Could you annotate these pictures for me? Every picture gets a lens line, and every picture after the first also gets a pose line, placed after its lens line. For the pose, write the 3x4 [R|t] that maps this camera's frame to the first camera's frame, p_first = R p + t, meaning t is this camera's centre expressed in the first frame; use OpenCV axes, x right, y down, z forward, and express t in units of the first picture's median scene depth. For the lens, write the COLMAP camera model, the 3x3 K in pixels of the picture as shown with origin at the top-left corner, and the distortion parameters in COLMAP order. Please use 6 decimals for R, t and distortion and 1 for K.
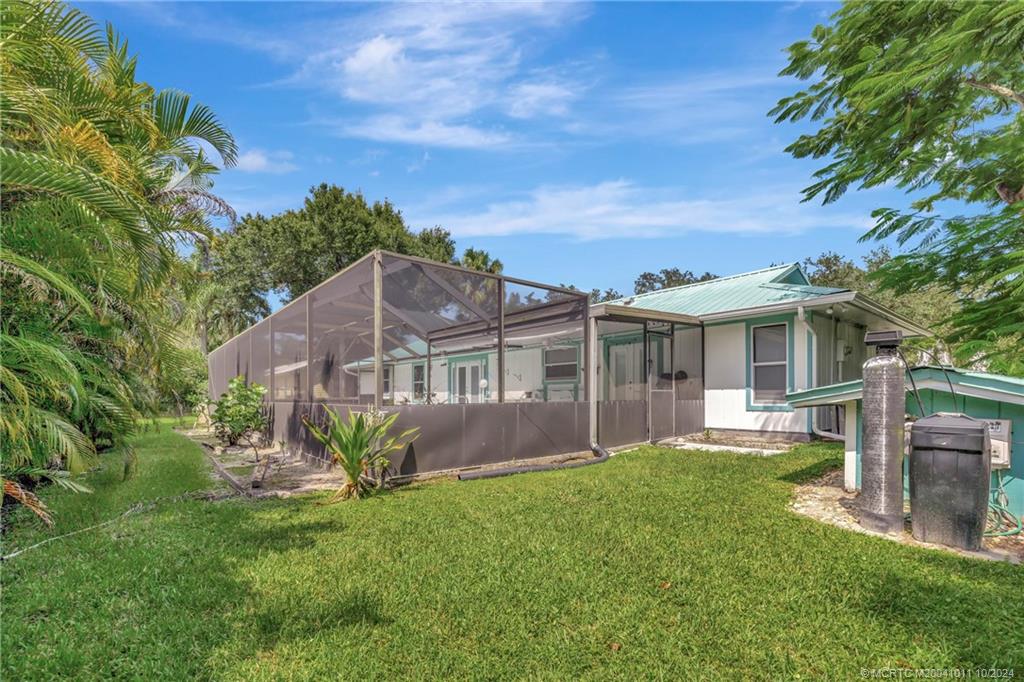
lens RADIAL K [[451.2, 0, 512.5], [0, 451.2, 397.1], [0, 0, 1]] dist [-0.001928, -0.000266]
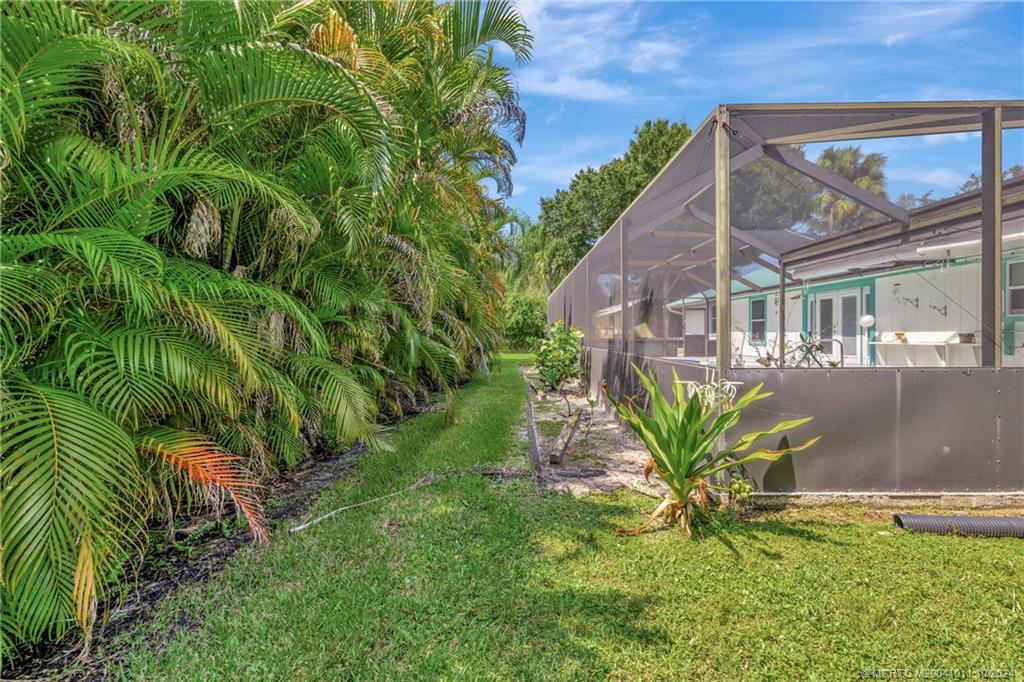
lens RADIAL K [[418.7, 0, 509.7], [0, 418.7, 334.1], [0, 0, 1]] dist [-0.002321, -0.000284]
pose [[0.751960, 0.002697, -0.659203, -0.087139], [-0.001801, 0.999996, 0.002037, -0.016447], [0.659206, -0.000344, 0.751963, 0.239755]]
